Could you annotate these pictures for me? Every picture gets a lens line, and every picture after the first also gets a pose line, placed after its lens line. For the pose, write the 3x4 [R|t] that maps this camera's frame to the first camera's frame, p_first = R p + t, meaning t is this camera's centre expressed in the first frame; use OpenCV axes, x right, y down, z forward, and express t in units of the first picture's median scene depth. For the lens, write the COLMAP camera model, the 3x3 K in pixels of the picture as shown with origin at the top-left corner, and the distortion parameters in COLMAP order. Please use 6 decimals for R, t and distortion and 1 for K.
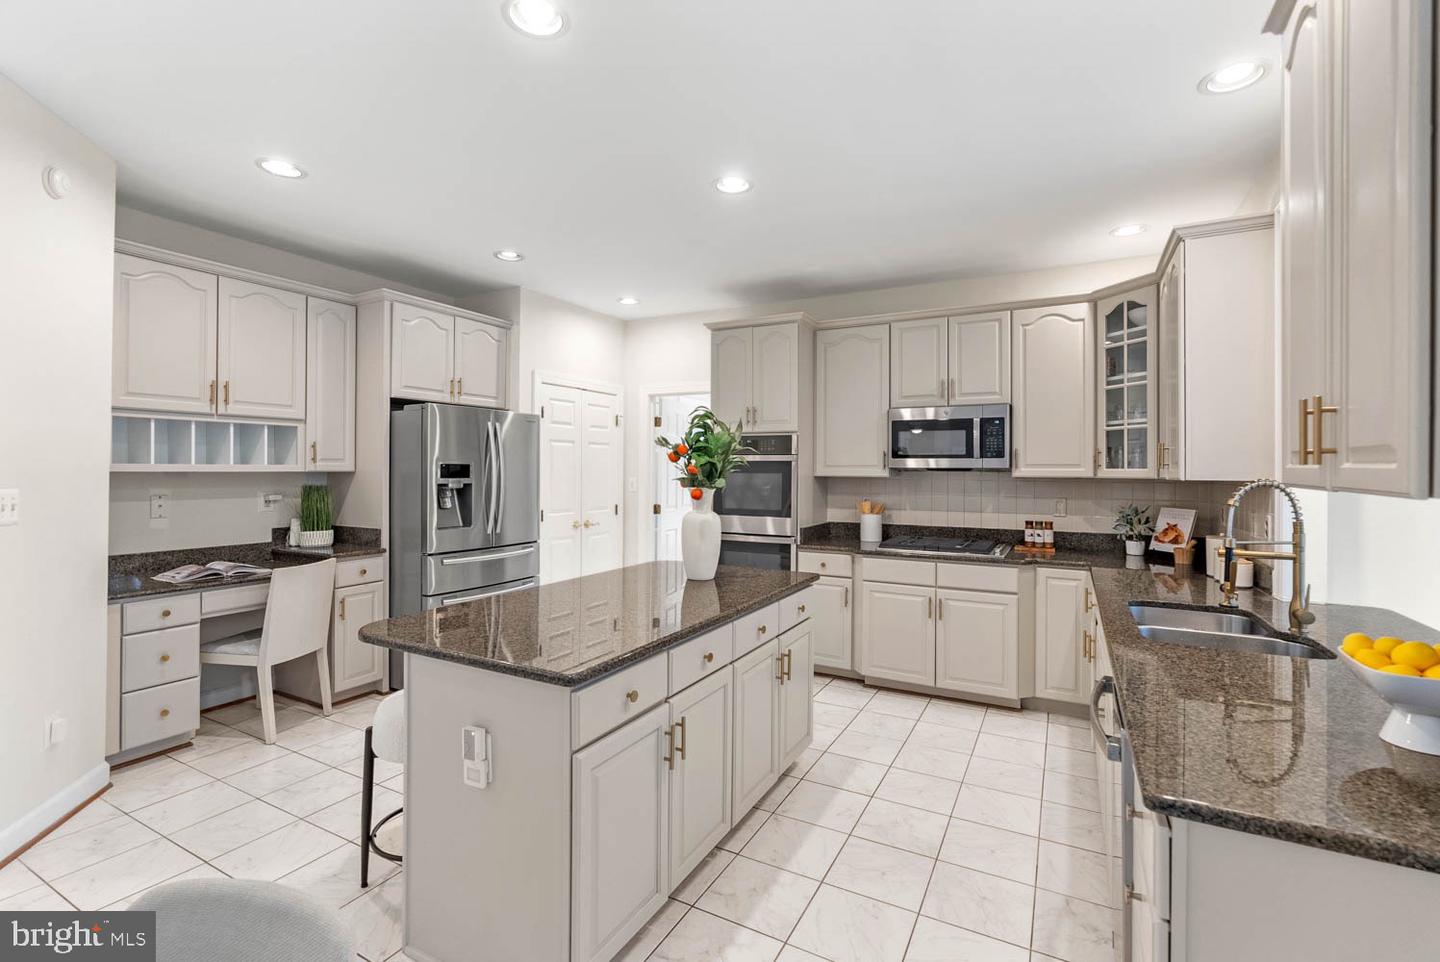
lens RADIAL K [[644.4, 0, 719.0], [0, 644.4, 469.3], [0, 0, 1]] dist [-0.008138, 0.001243]
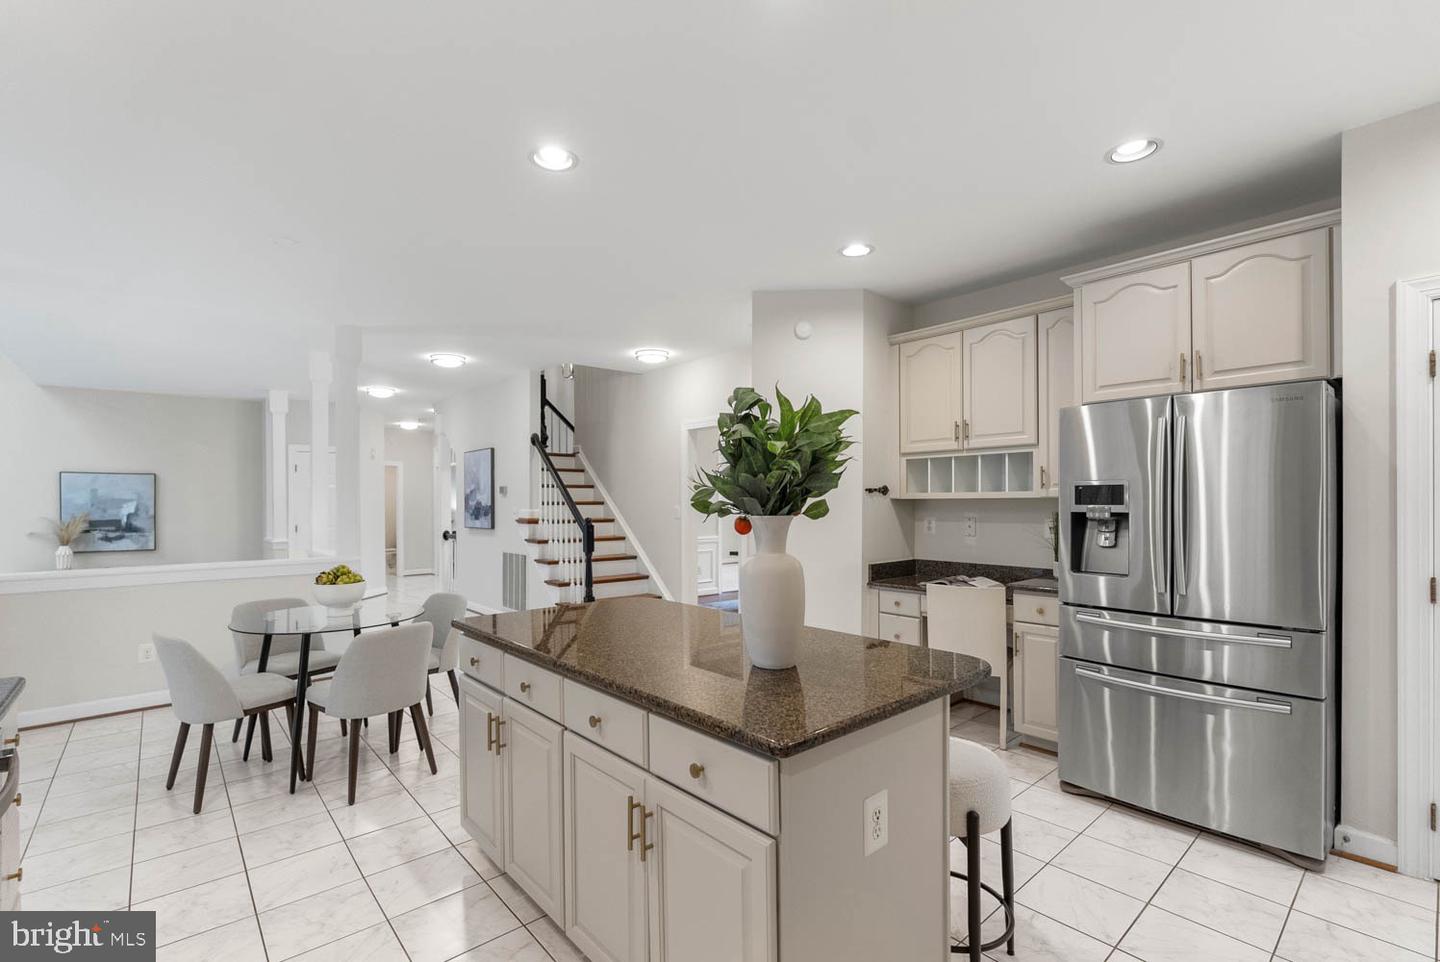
lens RADIAL K [[644.4, 0, 720.1], [0, 644.4, 503.4], [0, 0, 1]] dist [-0.008138, 0.001243]
pose [[-0.335322, -0.002580, -0.942100, 0.439994], [0.003276, 0.999987, -0.003905, 0.014935], [0.942098, -0.004396, -0.335309, 0.910785]]
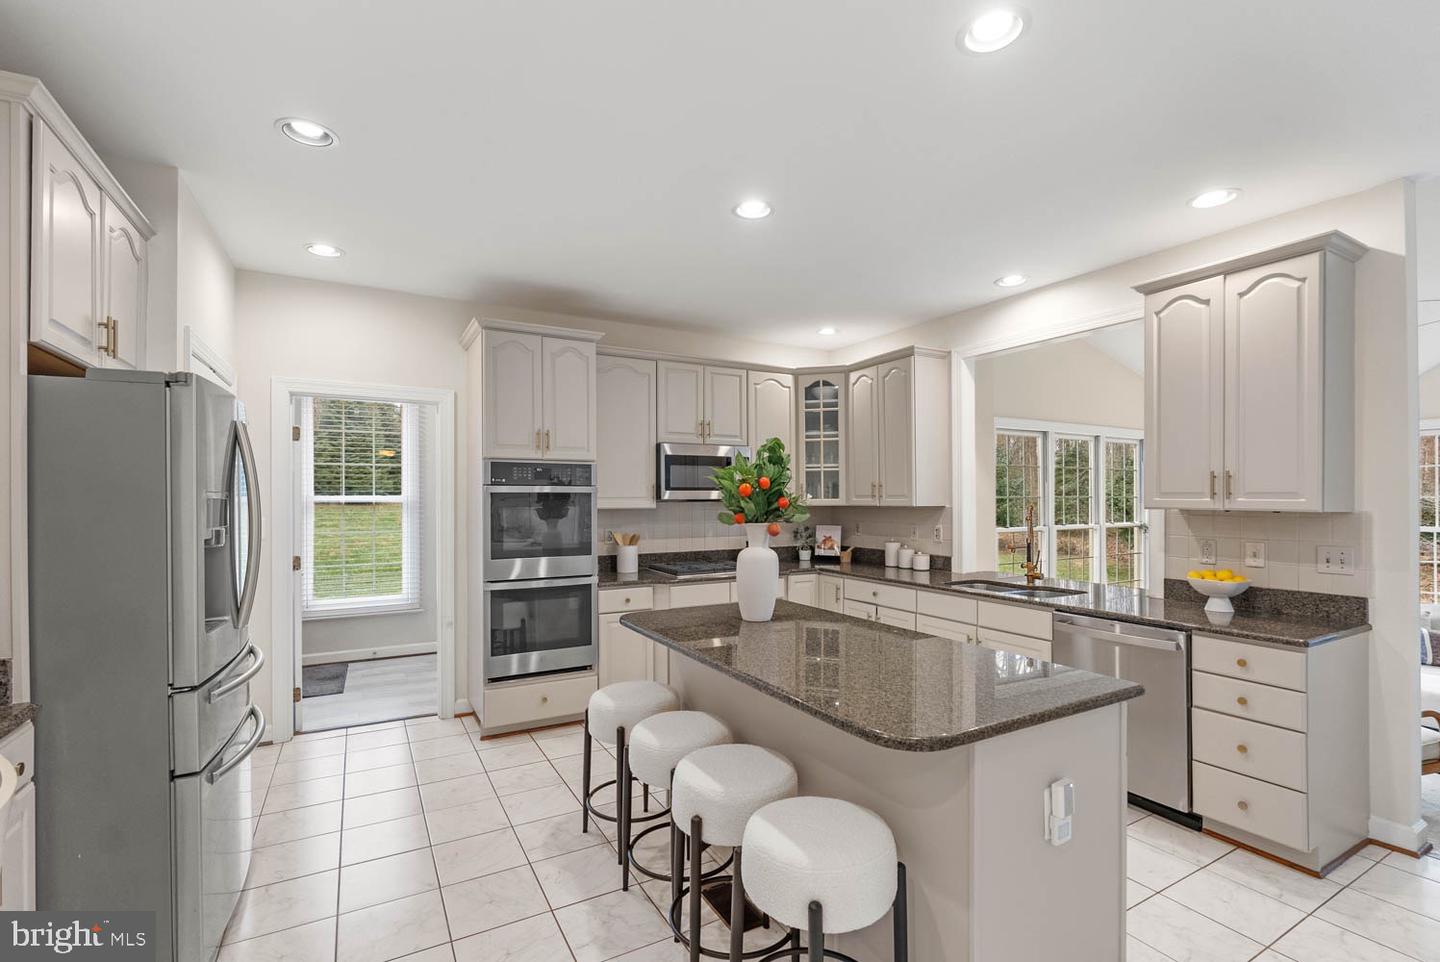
lens RADIAL K [[644.4, 0, 719.7], [0, 644.4, 496.6], [0, 0, 1]] dist [-0.008138, 0.001243]
pose [[0.532836, -0.005187, 0.846203, -0.665766], [0.006107, 0.999979, 0.002284, -0.009854], [-0.846196, 0.003951, 0.532856, 0.421122]]
